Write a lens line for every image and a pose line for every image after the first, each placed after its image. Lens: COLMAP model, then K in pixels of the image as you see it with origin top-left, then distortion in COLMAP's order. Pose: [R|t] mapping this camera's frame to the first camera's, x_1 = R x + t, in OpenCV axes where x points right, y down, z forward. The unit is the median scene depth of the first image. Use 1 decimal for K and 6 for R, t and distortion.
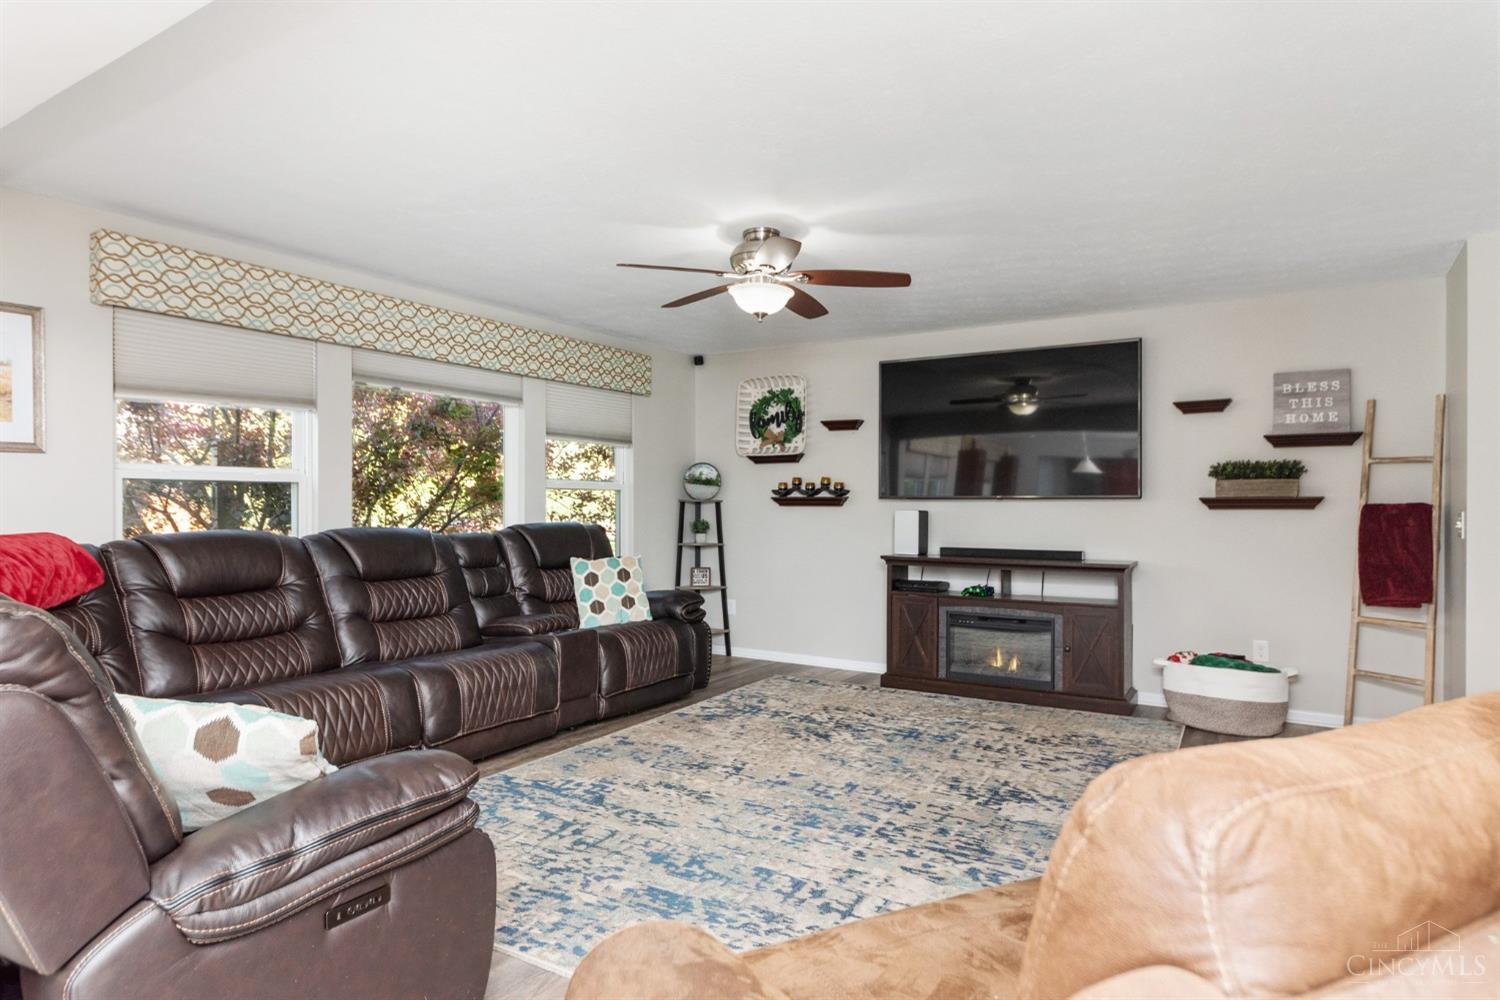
lens RADIAL K [[869.2, 0, 751.8], [0, 869.2, 496.9], [0, 0, 1]] dist [0.004483, 0.001595]
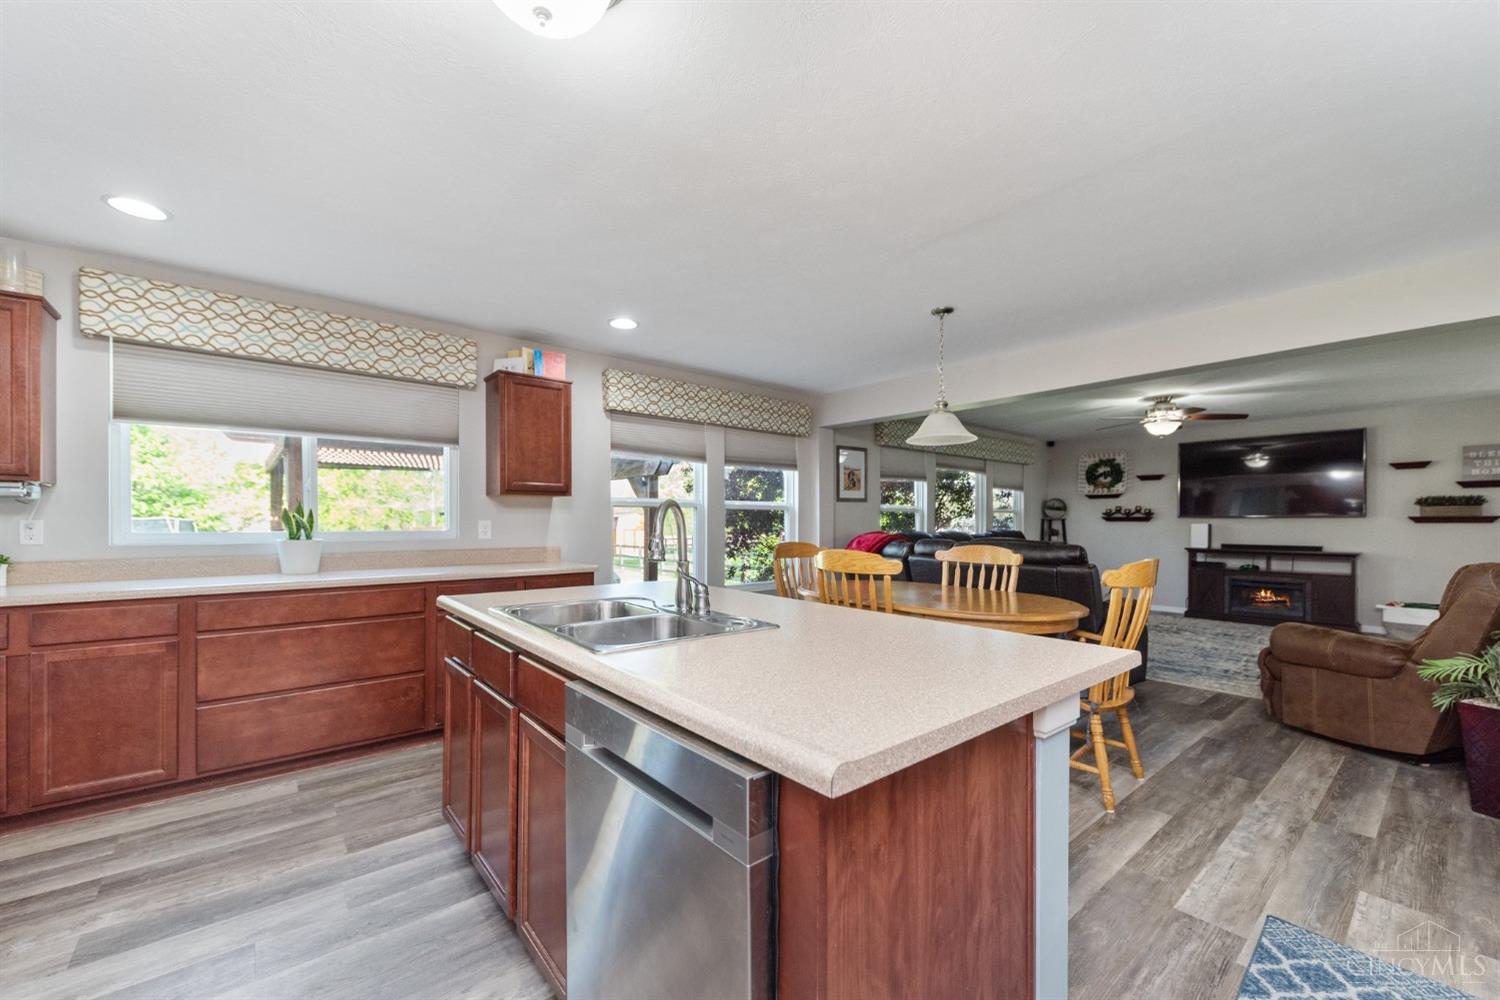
lens RADIAL K [[598.6, 0, 750.1], [0, 598.6, 522.7], [0, 0, 1]] dist [0.011210, -0.004314]
pose [[0.954287, -0.000829, -0.298889, -0.476044], [0.004211, 0.999934, 0.010669, -0.006031], [0.298861, -0.011440, 0.954228, -0.689148]]
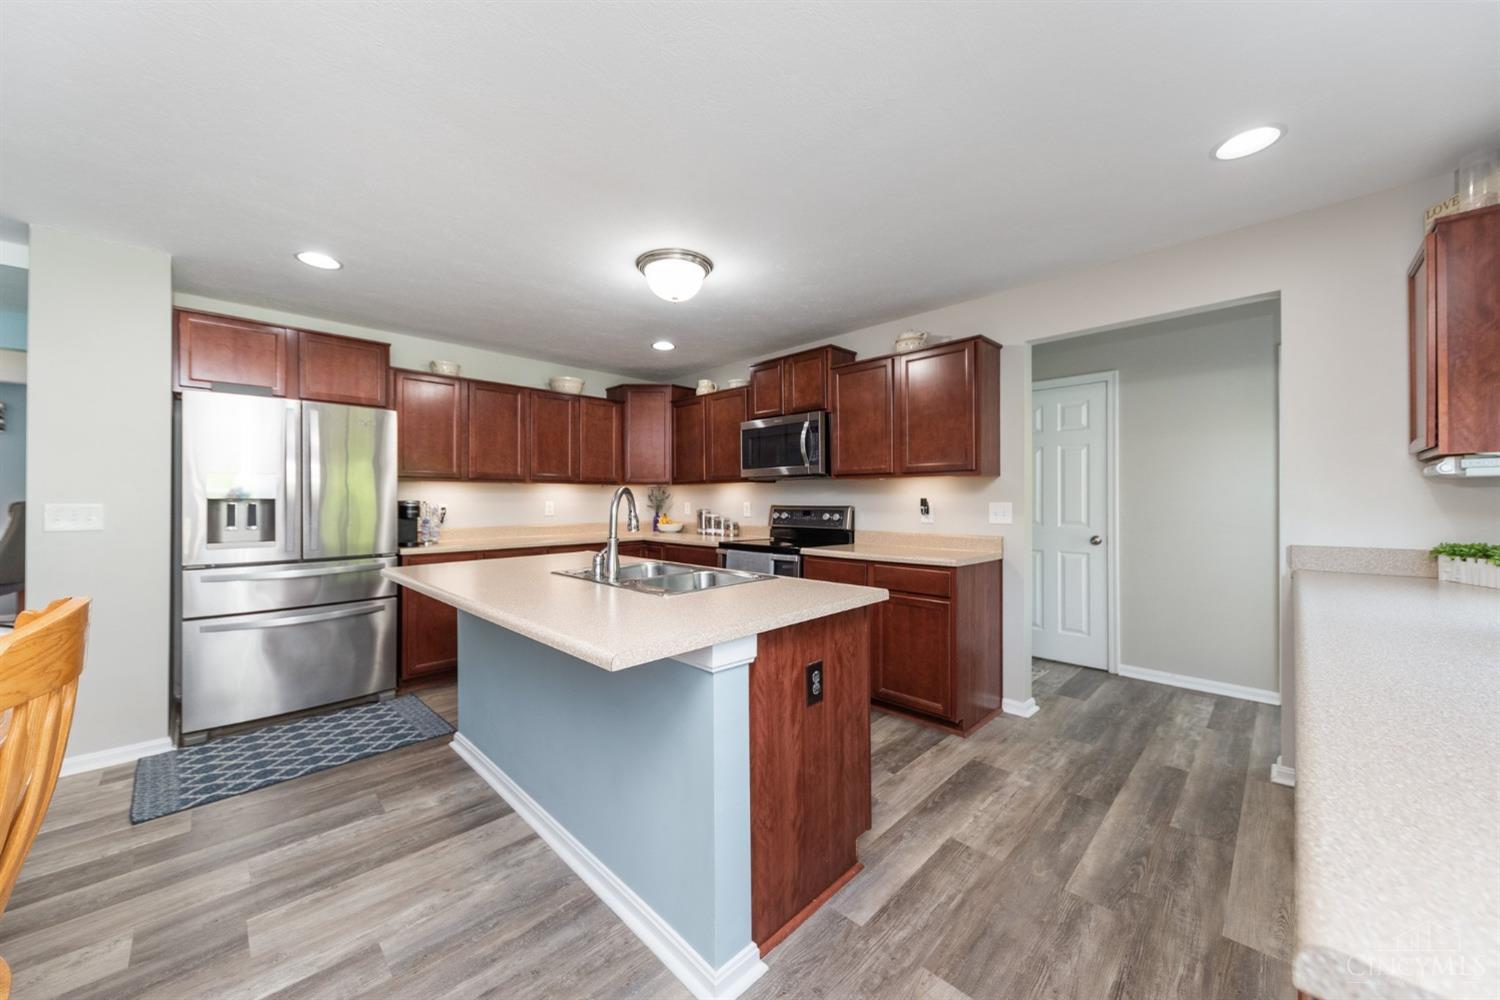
lens RADIAL K [[549.4, 0, 741.8], [0, 549.4, 496.0], [0, 0, 1]] dist [0.001788, -0.000713]
pose [[-0.976328, -0.001328, 0.216289, -0.869597], [-0.003554, 0.999945, -0.009902, -0.005355], [-0.216264, -0.010436, -0.976279, 0.162466]]
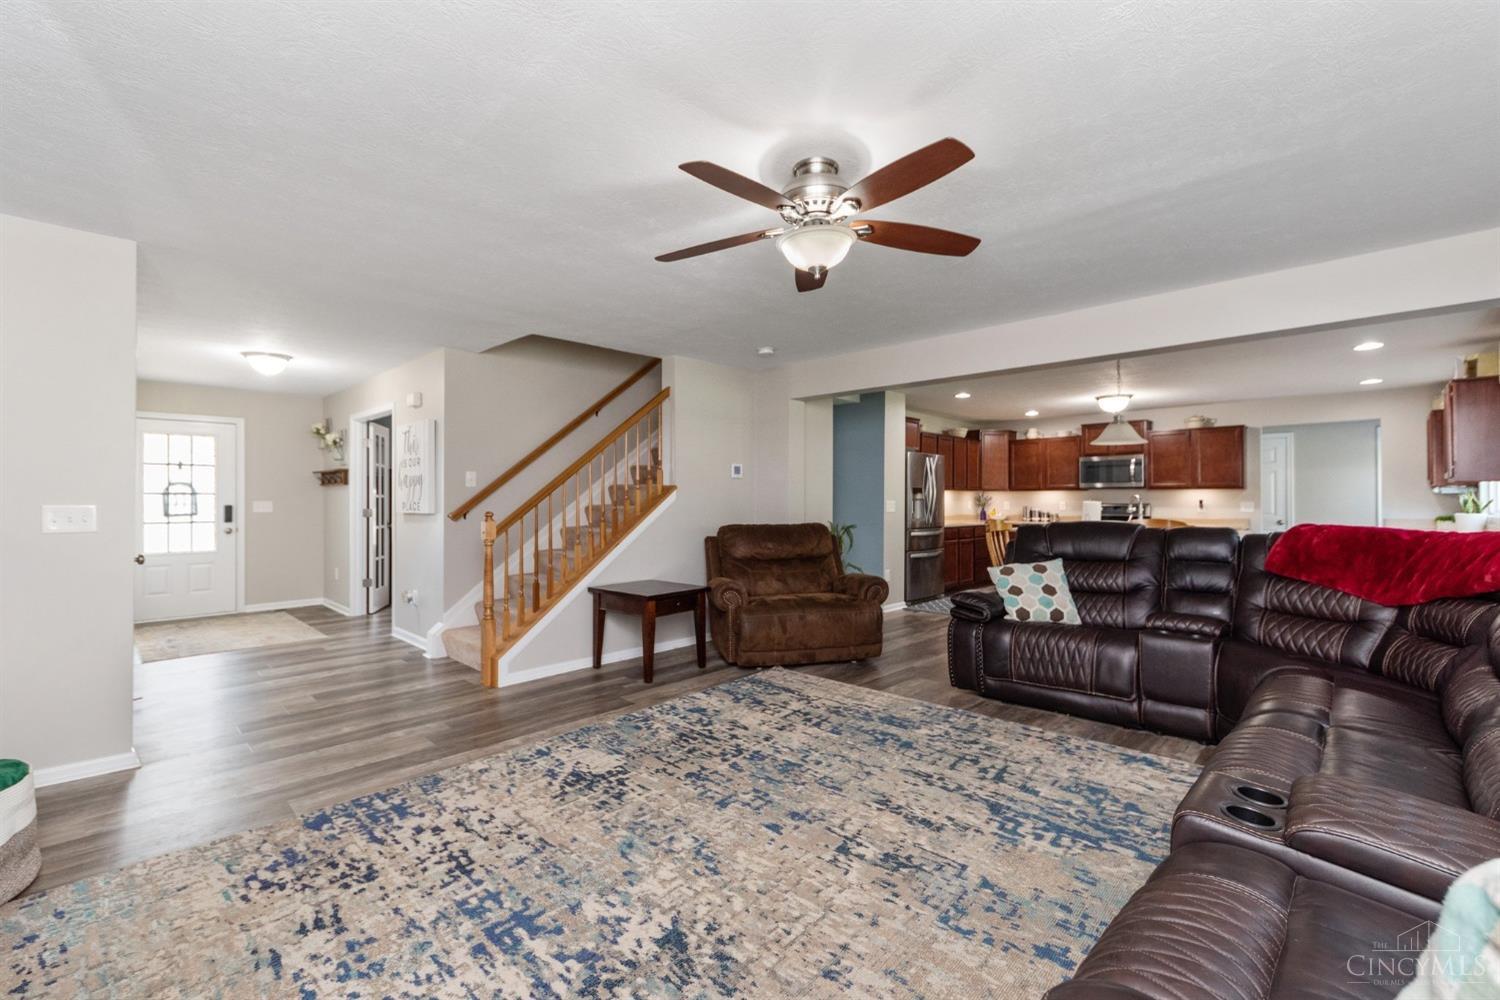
lens RADIAL K [[638.0, 0, 749.1], [0, 638.0, 497.4], [0, 0, 1]] dist [0.006641, -0.000991]
pose [[-0.979627, -0.004369, 0.200780, -0.041037], [-0.006568, 0.999926, -0.010287, 0.010132], [-0.200720, -0.011396, -0.979582, 1.415877]]
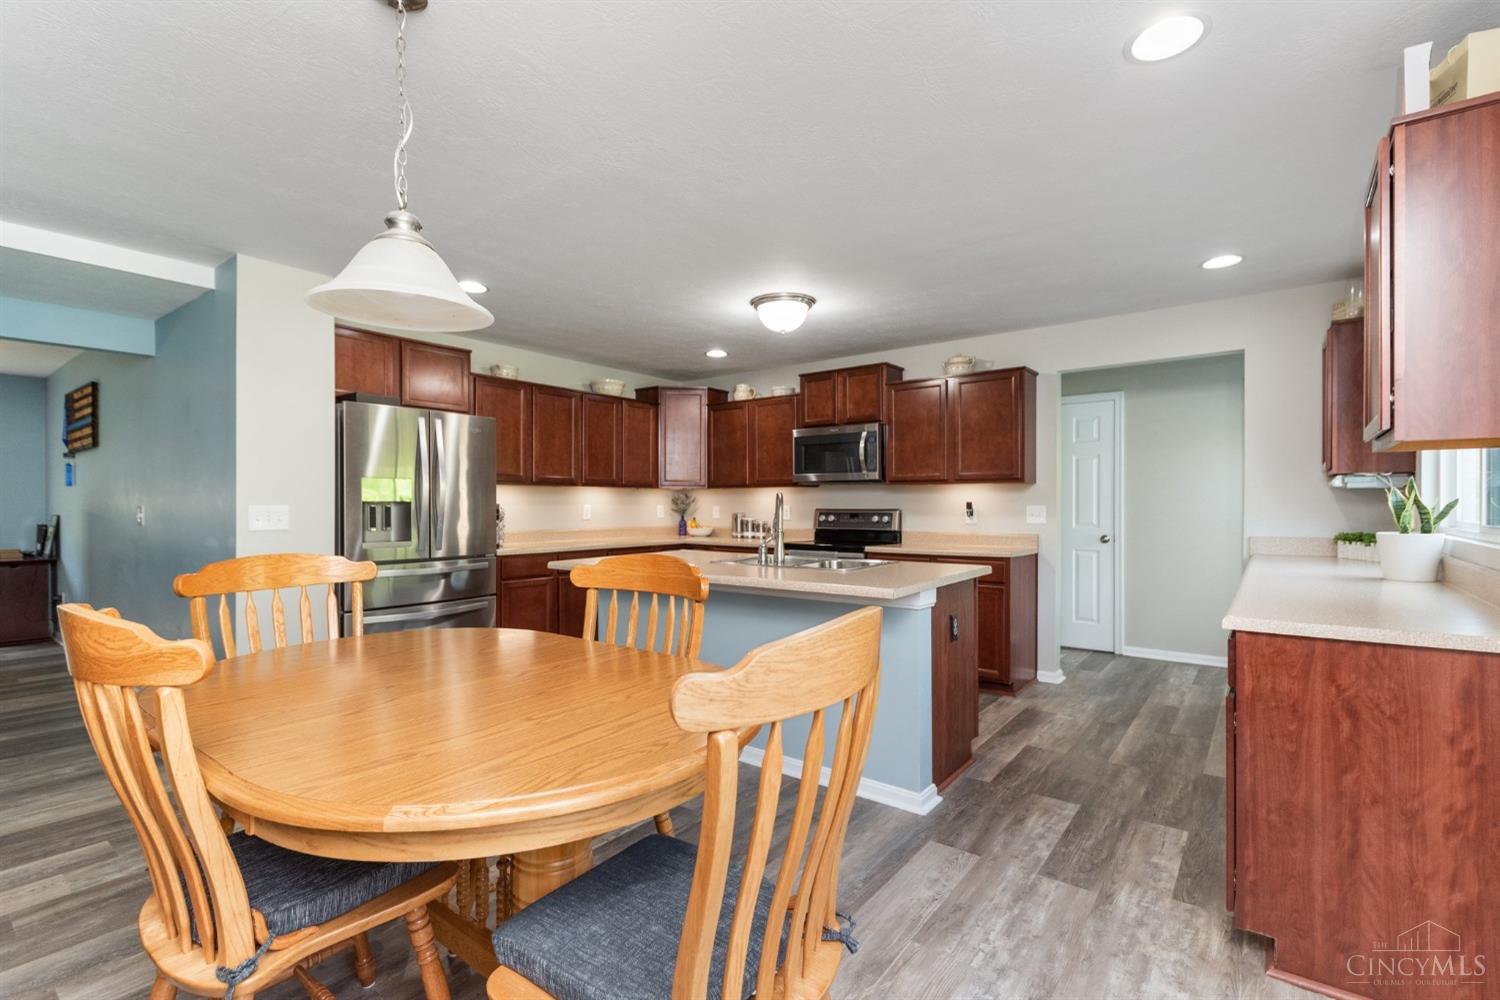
lens RADIAL K [[687.7, 0, 753.4], [0, 687.7, 505.6], [0, 0, 1]] dist [0.002619, 0.000291]
pose [[-0.996770, -0.004024, 0.080207, -0.689190], [-0.004231, 0.999988, -0.002411, -0.000766], [-0.080196, -0.002743, -0.996775, 0.492942]]
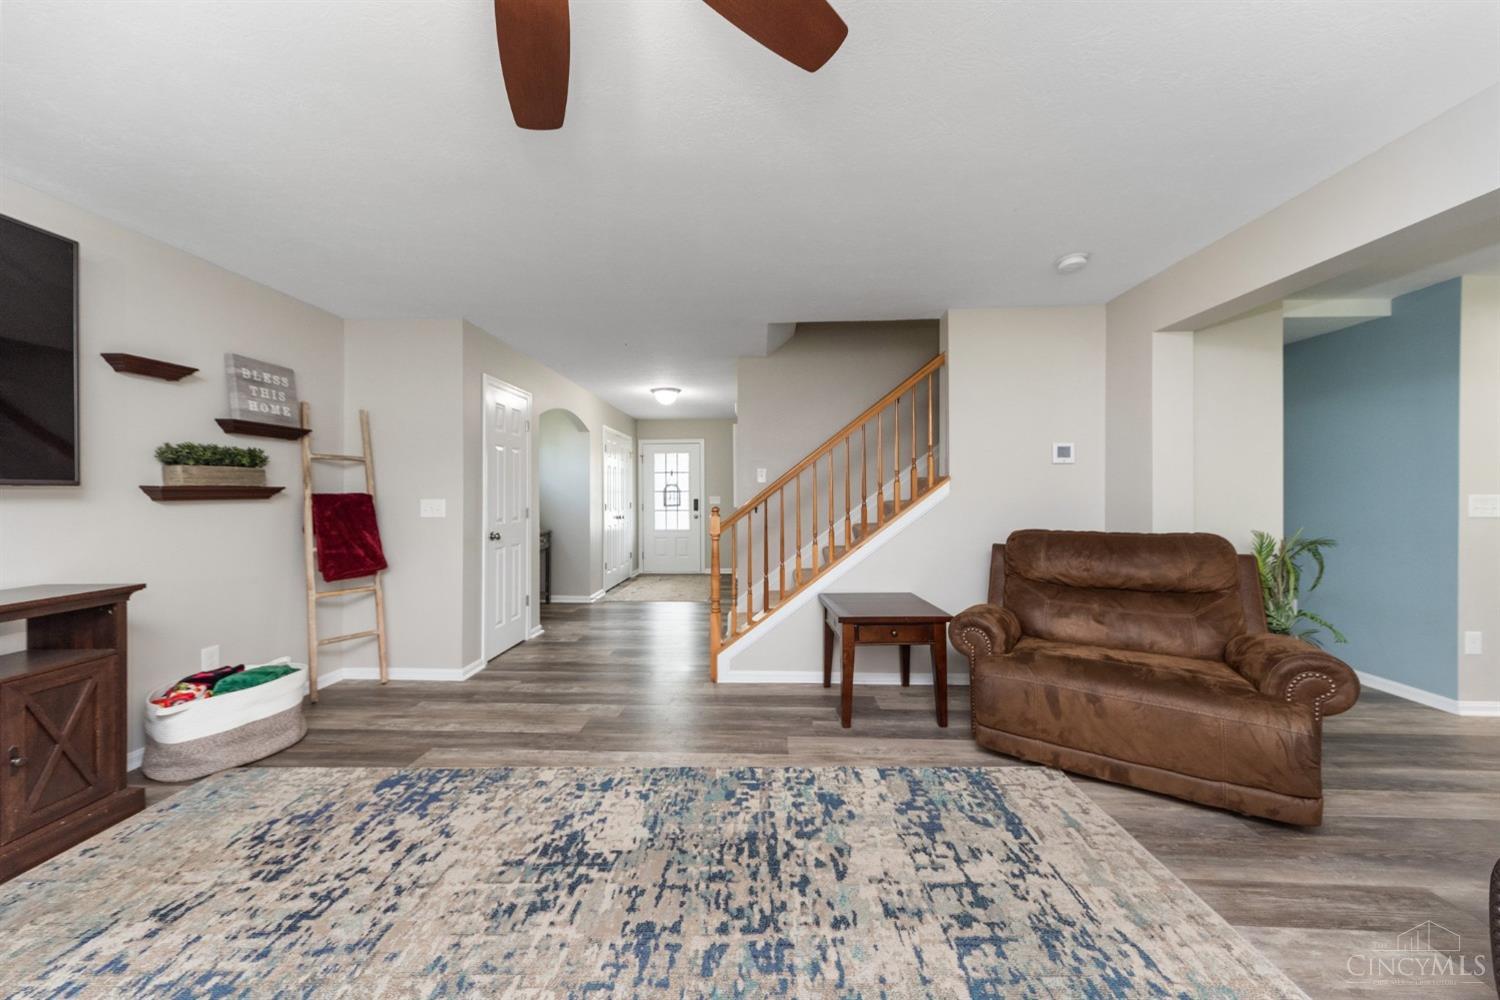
lens RADIAL K [[517.0, 0, 745.4], [0, 517.0, 496.5], [0, 0, 1]] dist [0.008926, -0.001964]
pose [[-0.500486, -0.005118, 0.865730, -0.172599], [-0.006071, 0.999979, 0.002402, 0.006505], [-0.865724, -0.004054, -0.500506, 0.906741]]
